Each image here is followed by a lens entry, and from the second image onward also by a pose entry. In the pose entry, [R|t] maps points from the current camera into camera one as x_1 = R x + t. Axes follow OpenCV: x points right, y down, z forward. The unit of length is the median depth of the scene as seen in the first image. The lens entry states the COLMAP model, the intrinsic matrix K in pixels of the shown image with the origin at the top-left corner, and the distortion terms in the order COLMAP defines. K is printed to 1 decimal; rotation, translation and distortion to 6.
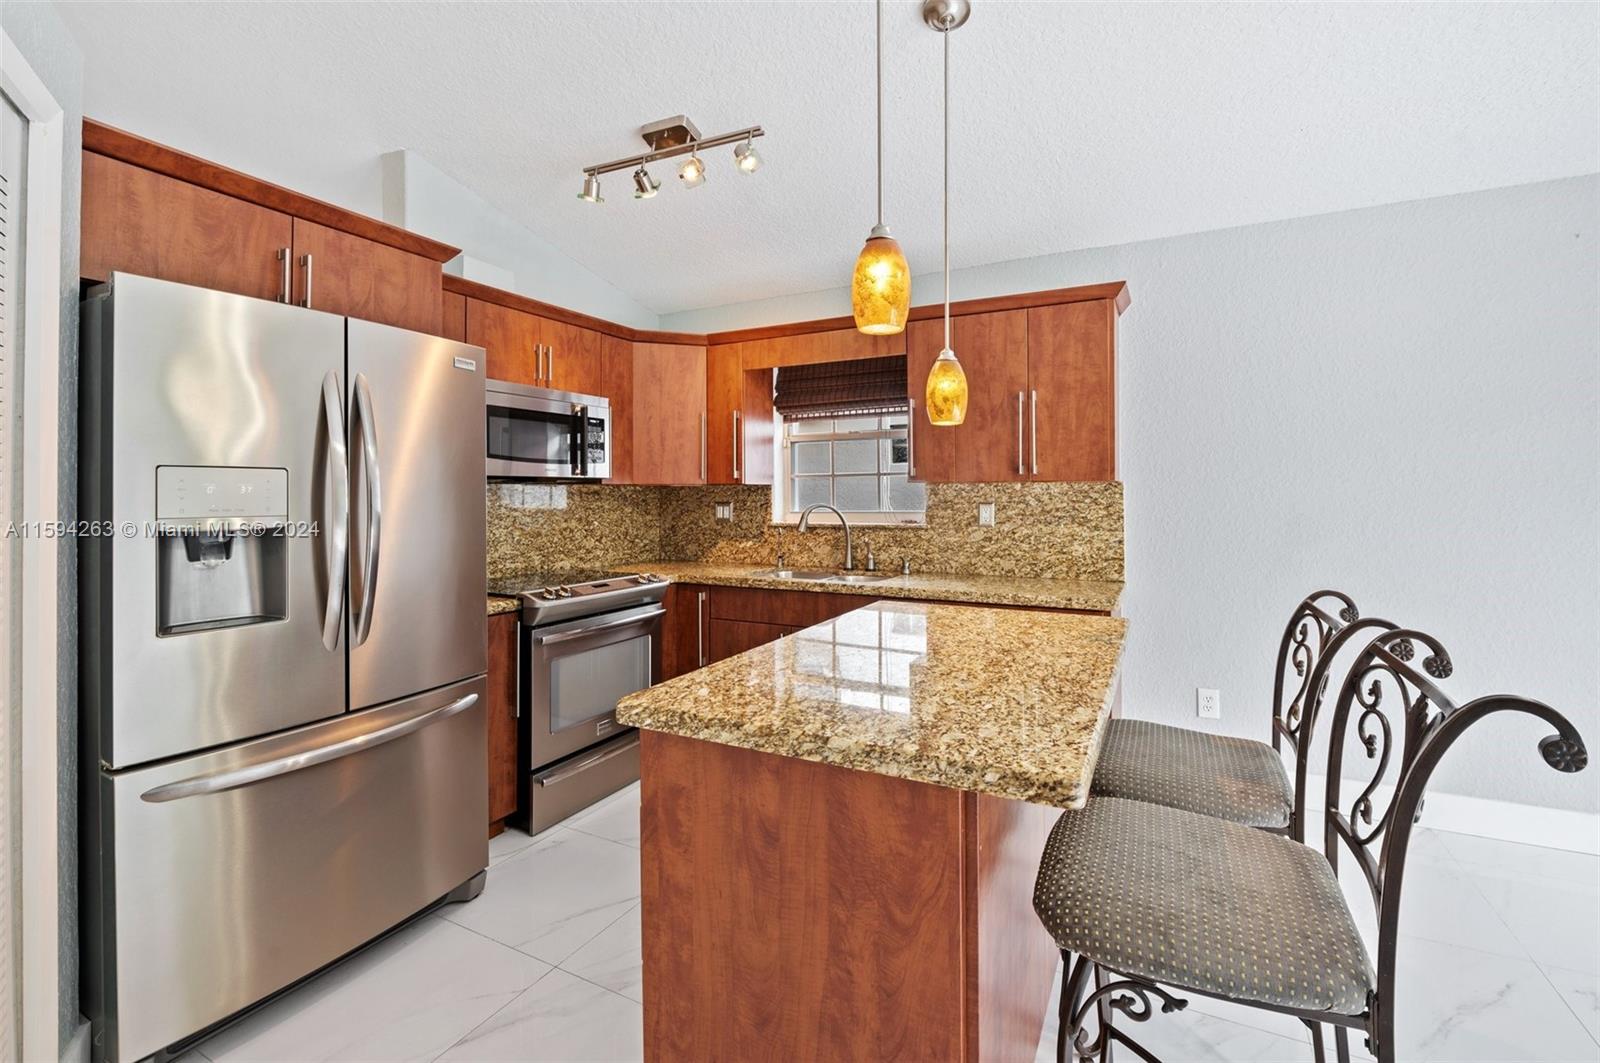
lens RADIAL K [[705.1, 0, 799.1], [0, 705.1, 500.8], [0, 0, 1]] dist [0.003146, 0.000130]
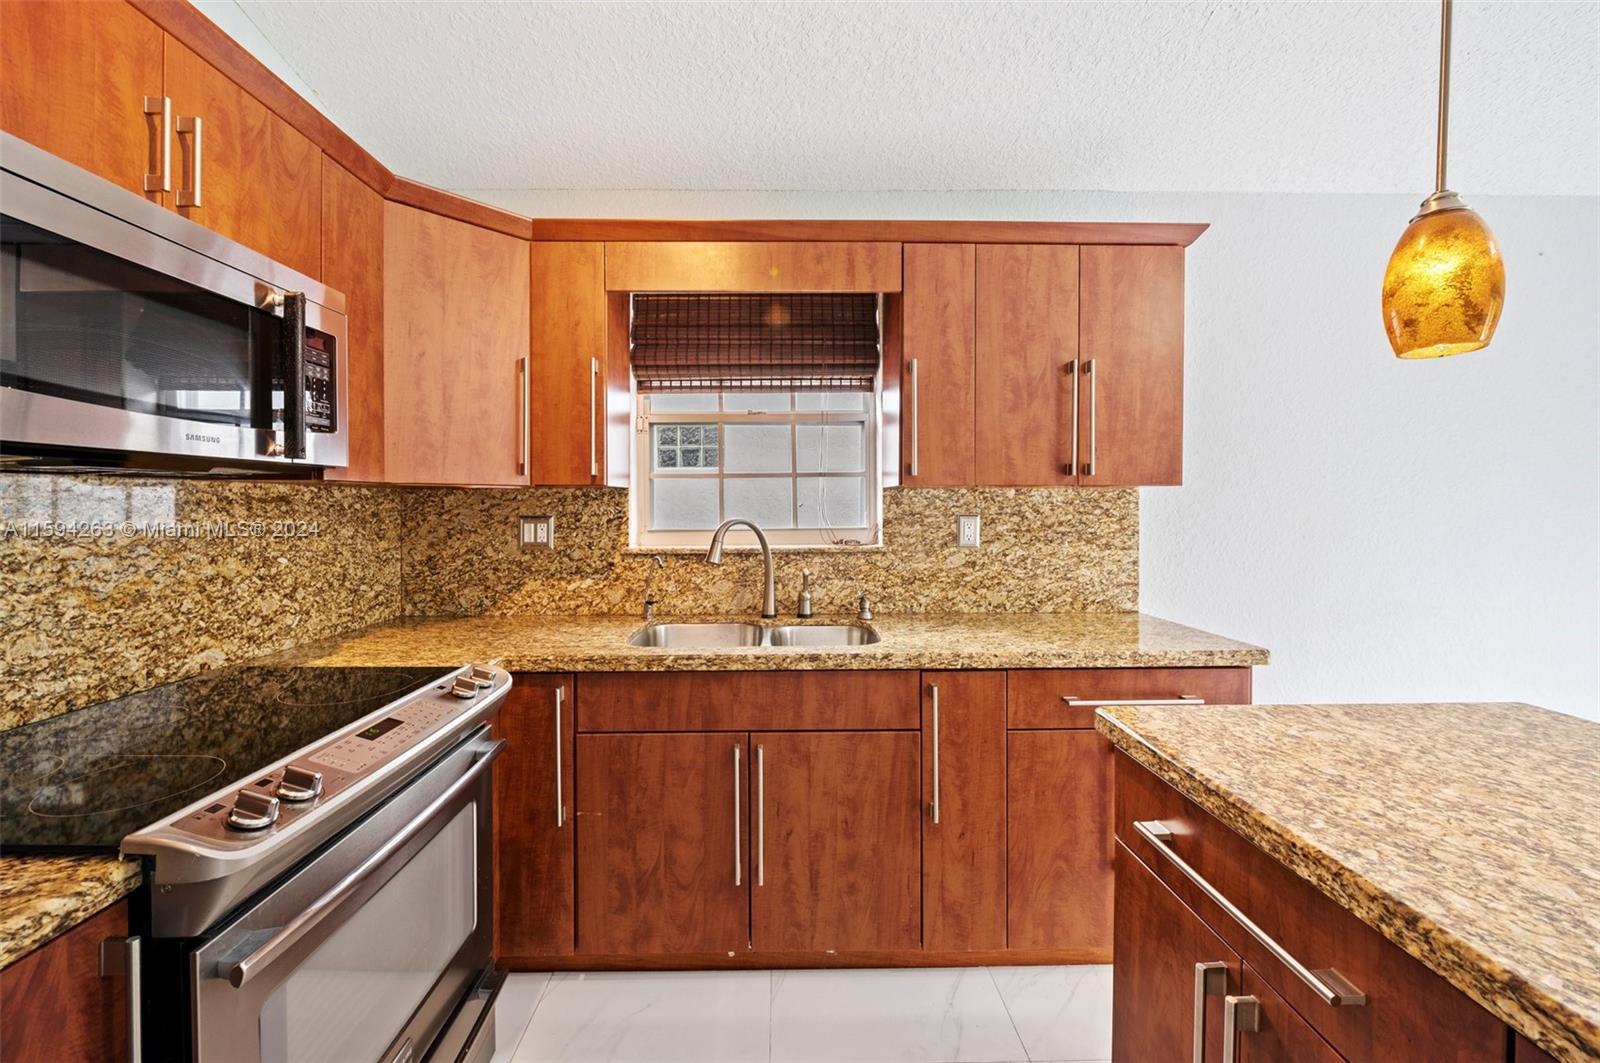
lens RADIAL K [[651.9, 0, 798.8], [0, 651.9, 515.5], [0, 0, 1]] dist [-0.003041, -0.001341]
pose [[0.874696, -0.007172, 0.484619, -0.213143], [0.003652, 0.999960, 0.008208, -0.002884], [-0.484659, -0.005410, 0.874687, 0.473899]]
